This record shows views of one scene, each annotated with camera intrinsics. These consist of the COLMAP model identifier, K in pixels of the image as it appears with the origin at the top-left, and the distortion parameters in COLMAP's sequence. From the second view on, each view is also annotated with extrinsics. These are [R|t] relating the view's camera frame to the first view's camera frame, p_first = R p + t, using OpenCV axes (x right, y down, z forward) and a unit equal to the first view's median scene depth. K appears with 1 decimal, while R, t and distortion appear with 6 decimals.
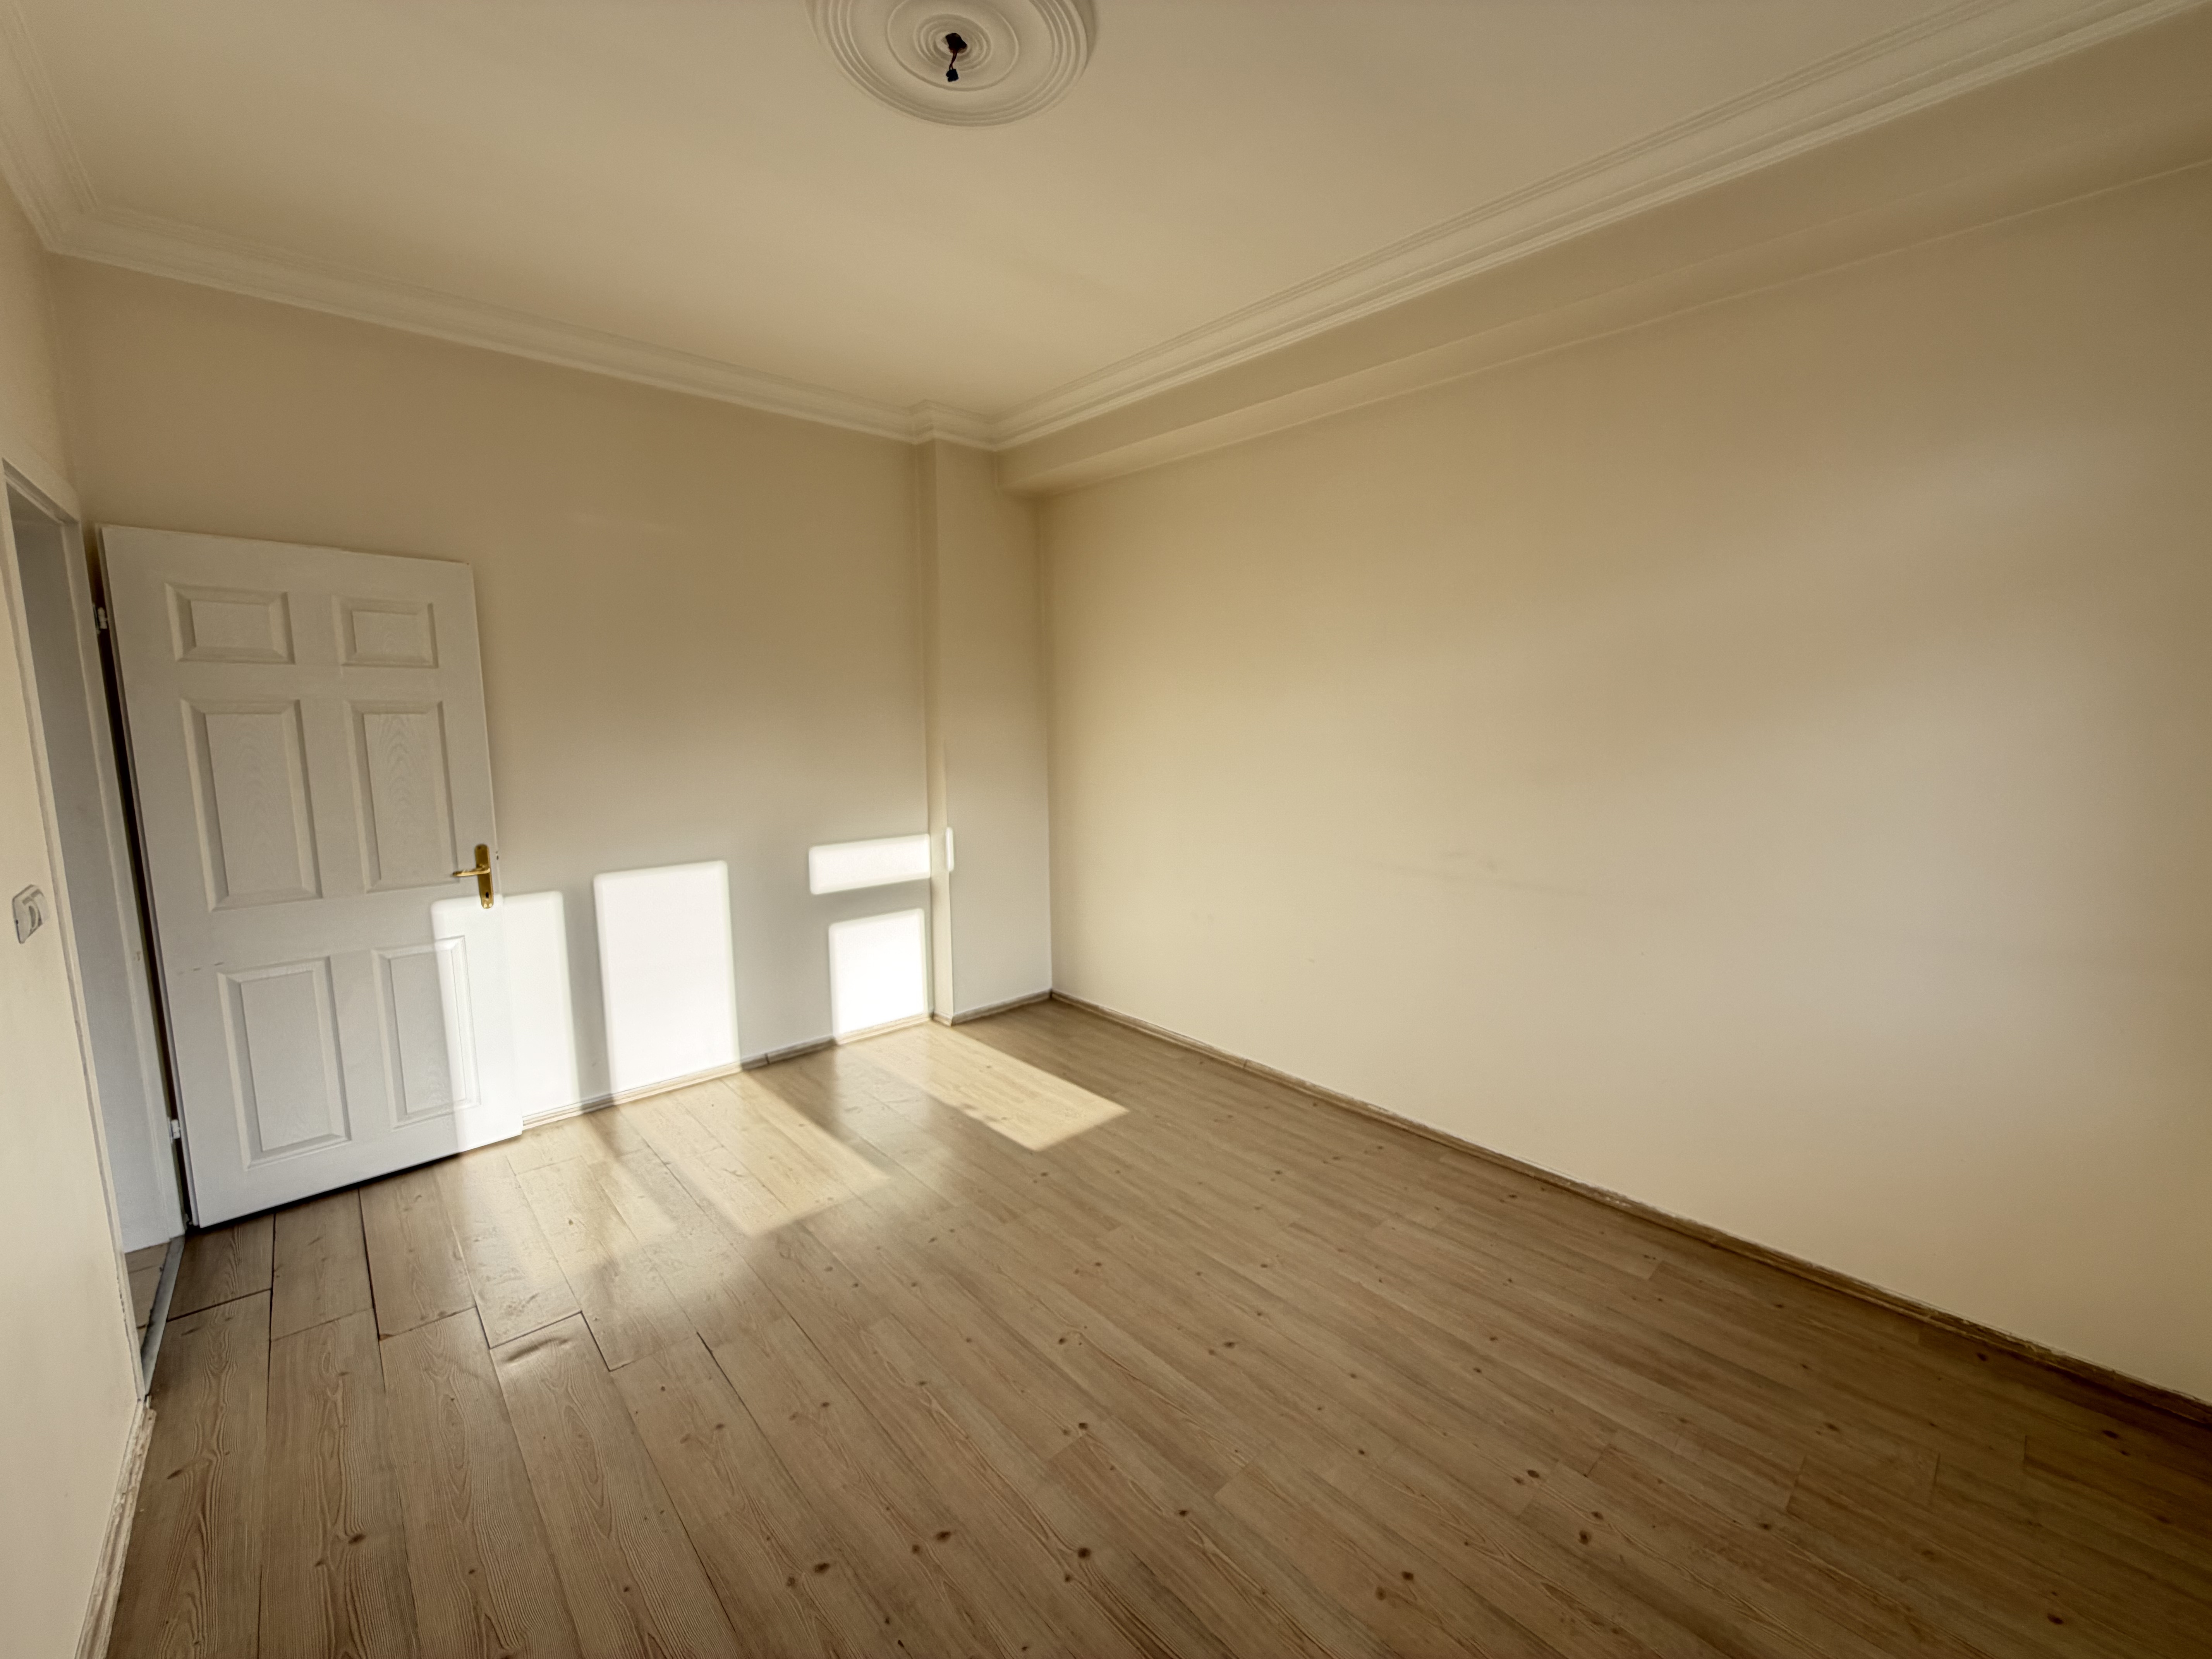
lens RADIAL K [[881.1, 0, 1100.3], [0, 881.1, 827.5], [0, 0, 1]] dist [0.000519, -0.000068]
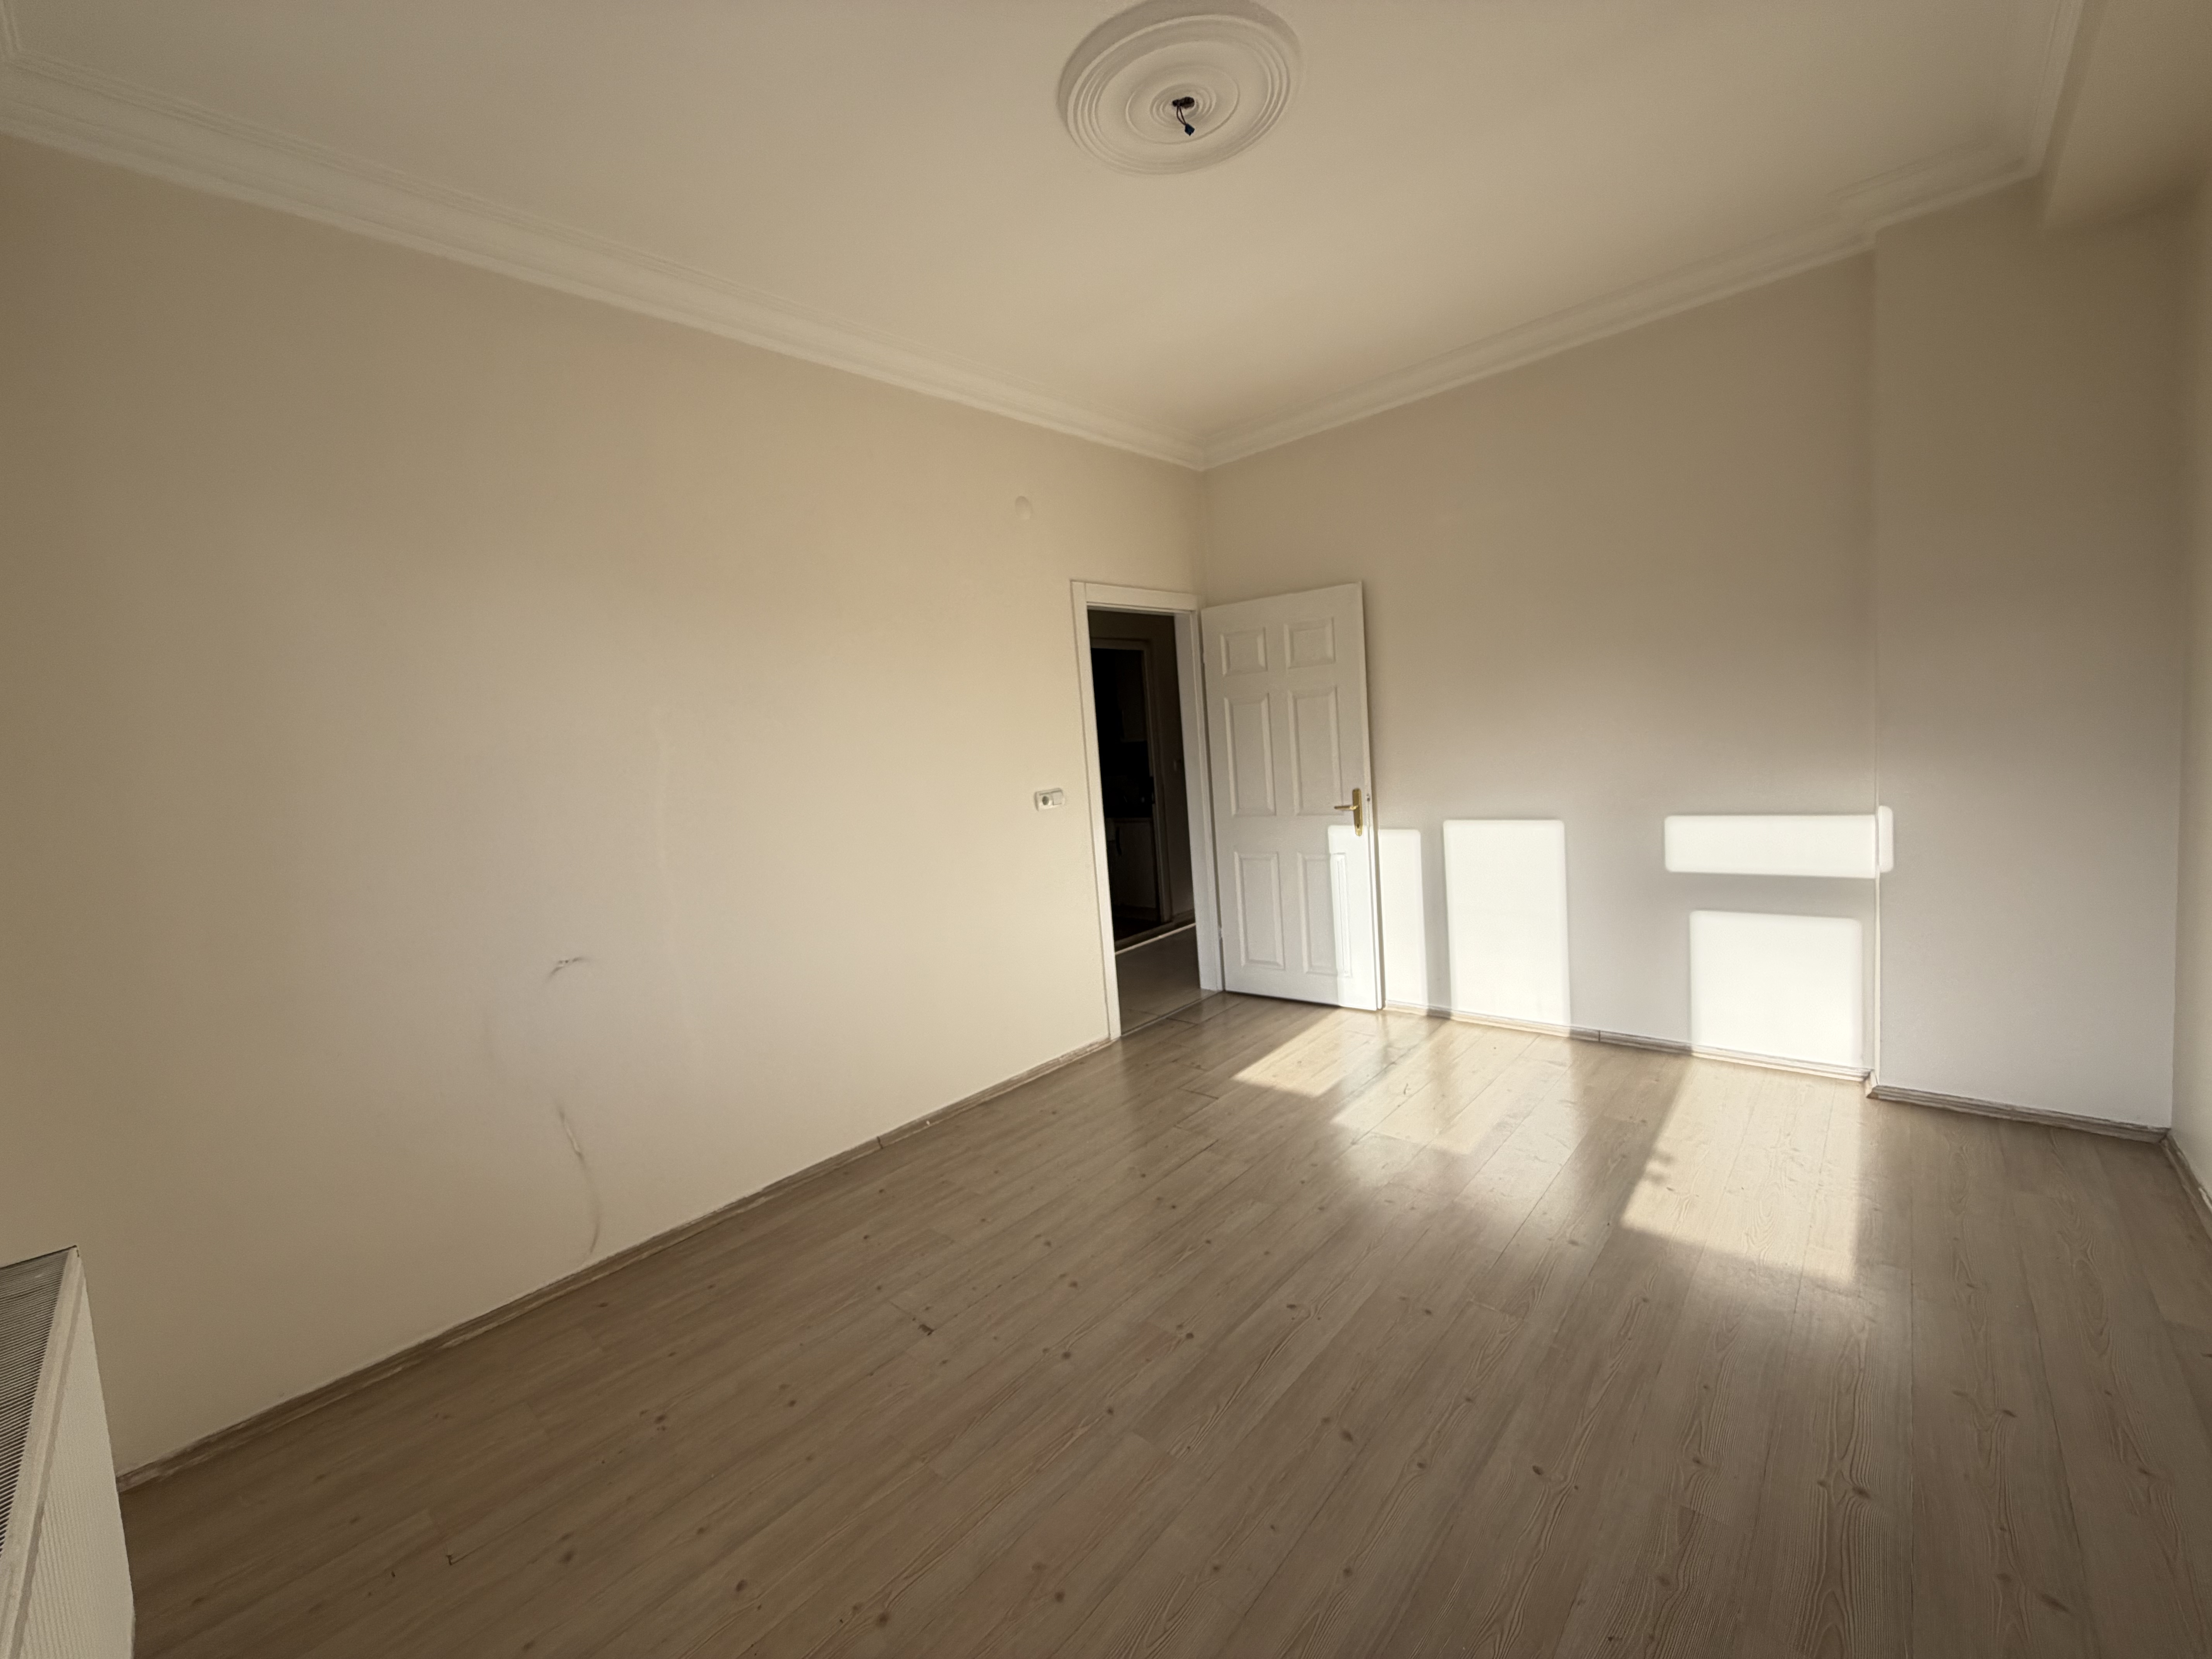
lens RADIAL K [[881.1, 0, 1099.8], [0, 881.1, 825.0], [0, 0, 1]] dist [0.000519, -0.000068]
pose [[0.096601, 0.090654, -0.991186, 0.620409], [-0.046793, 0.995156, 0.086457, -0.023724], [0.994223, 0.038029, 0.100375, 0.472775]]
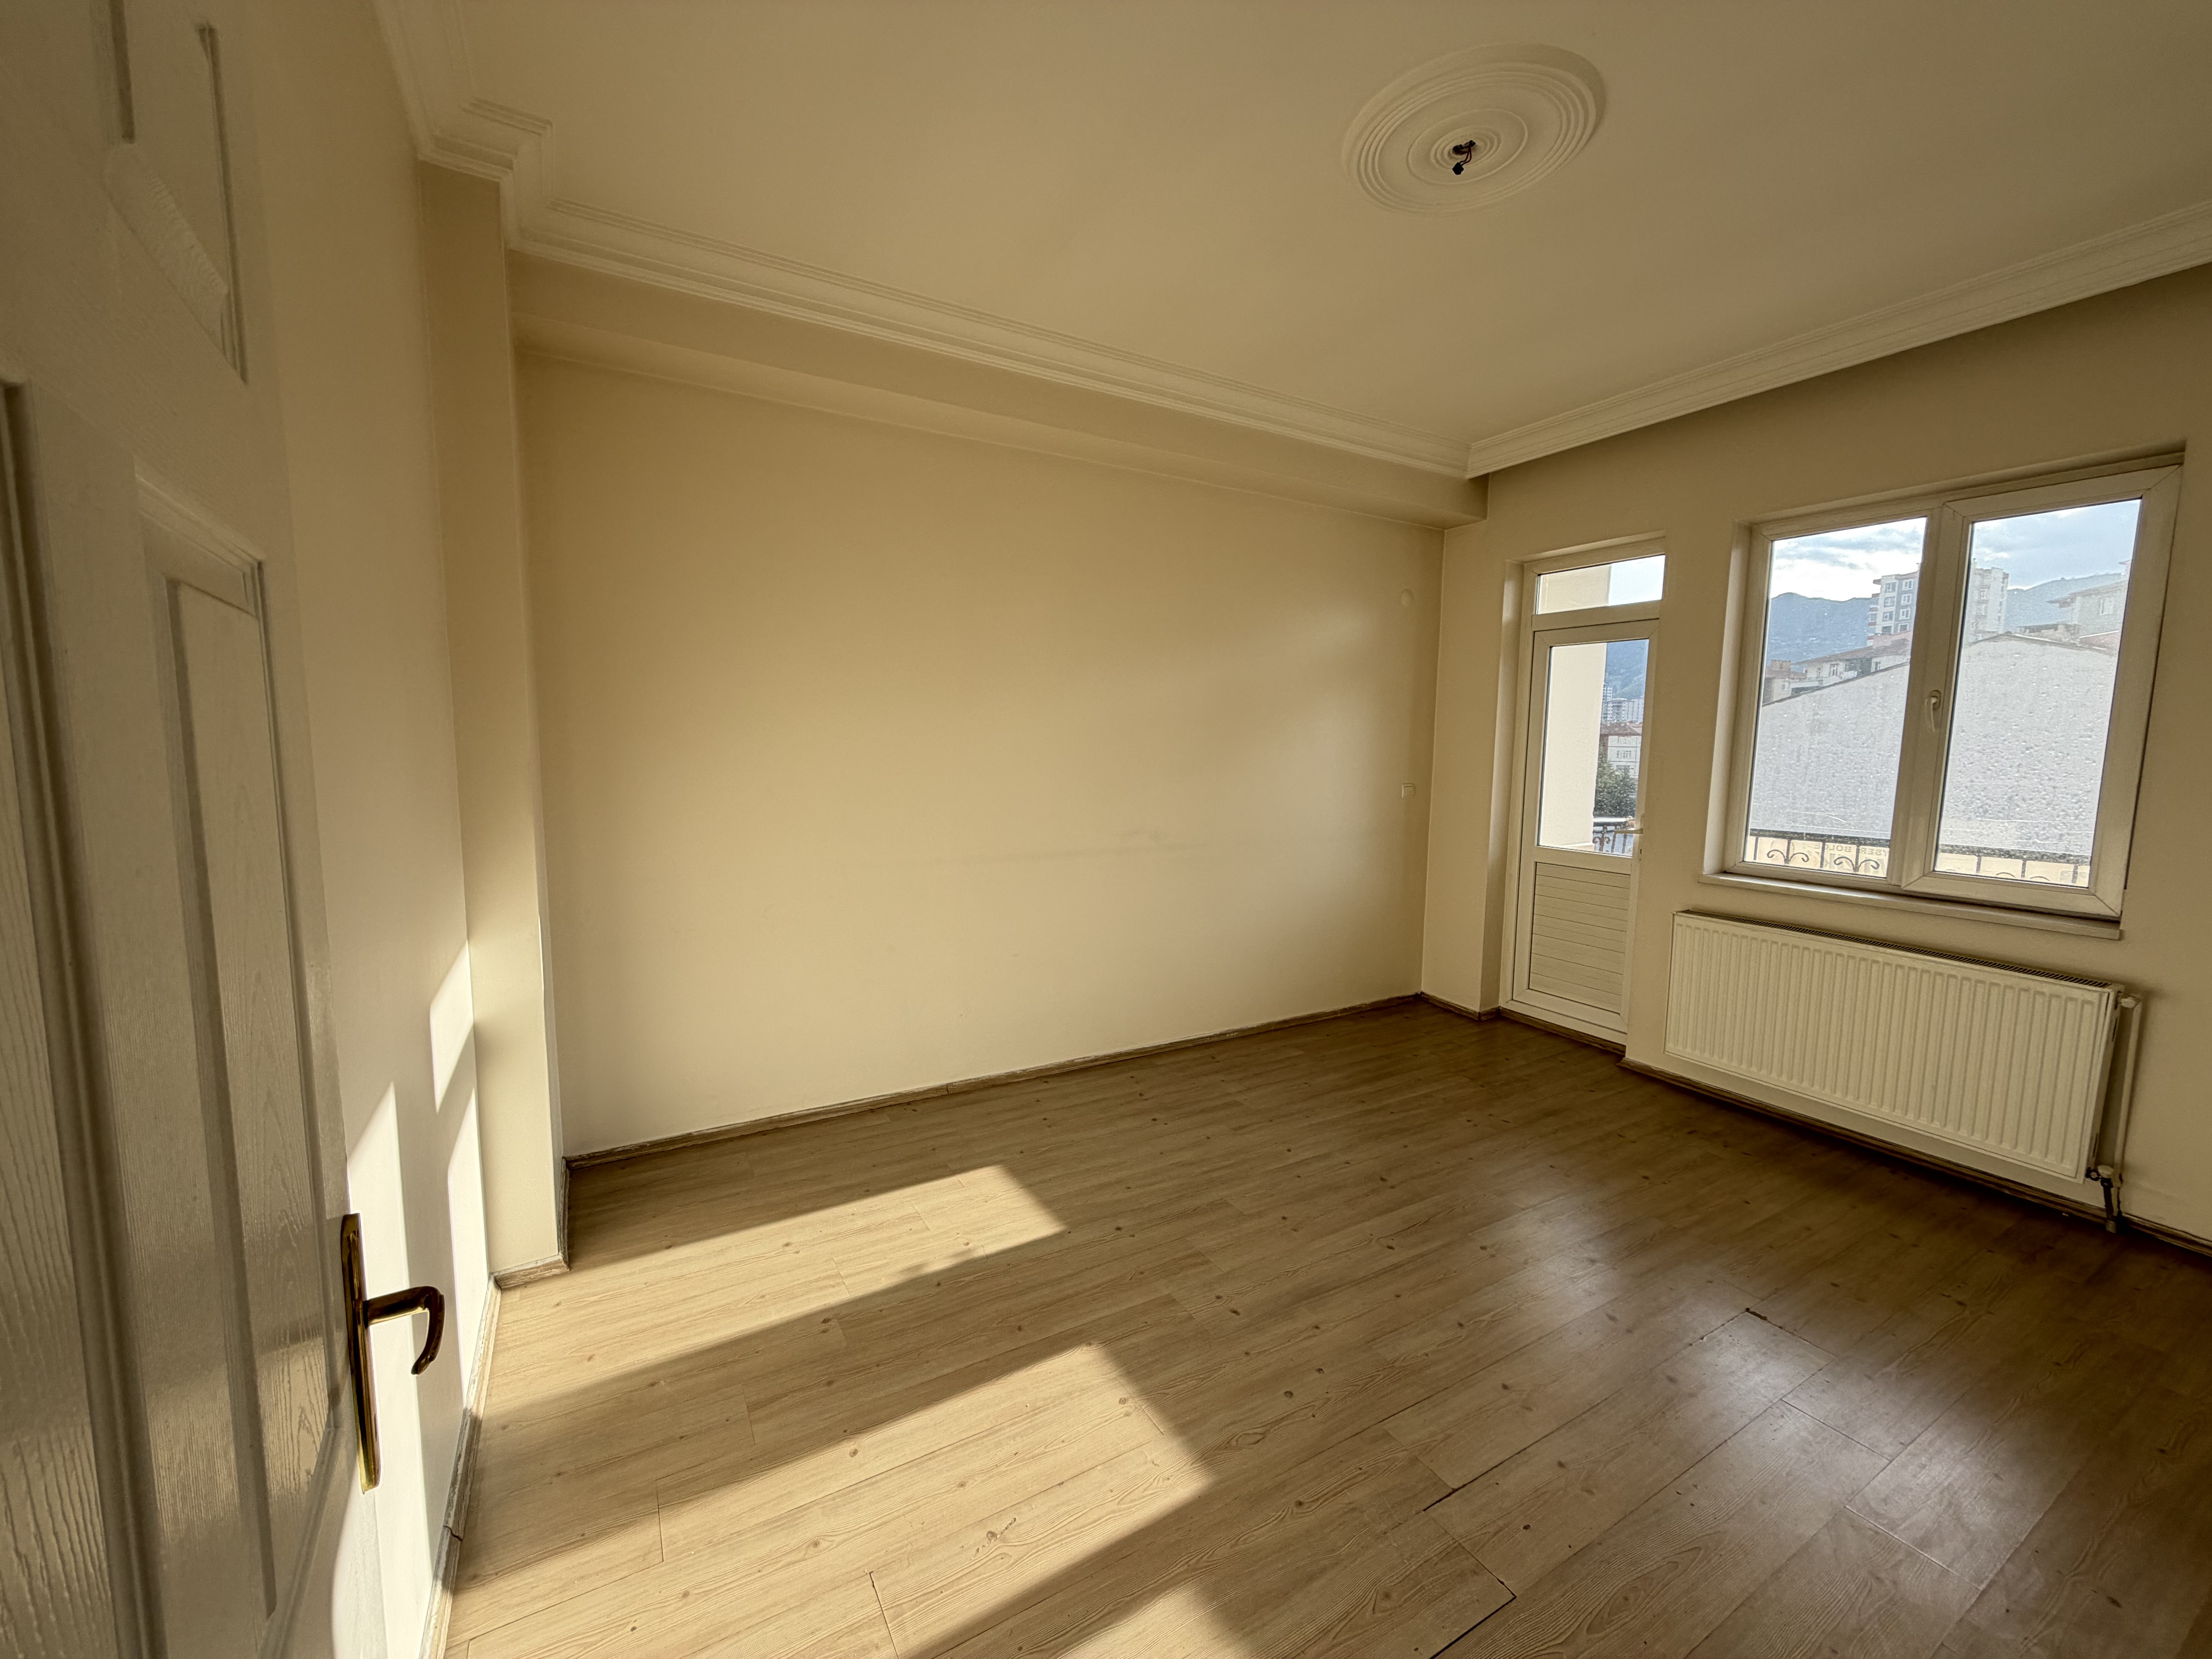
lens RADIAL K [[881.1, 0, 1092.8], [0, 881.1, 829.4], [0, 0, 1]] dist [0.000519, -0.000068]
pose [[0.219208, -0.096292, 0.970915, -0.876113], [0.110740, 0.991143, 0.073296, -0.077454], [-0.969373, 0.091452, 0.227930, 0.758692]]
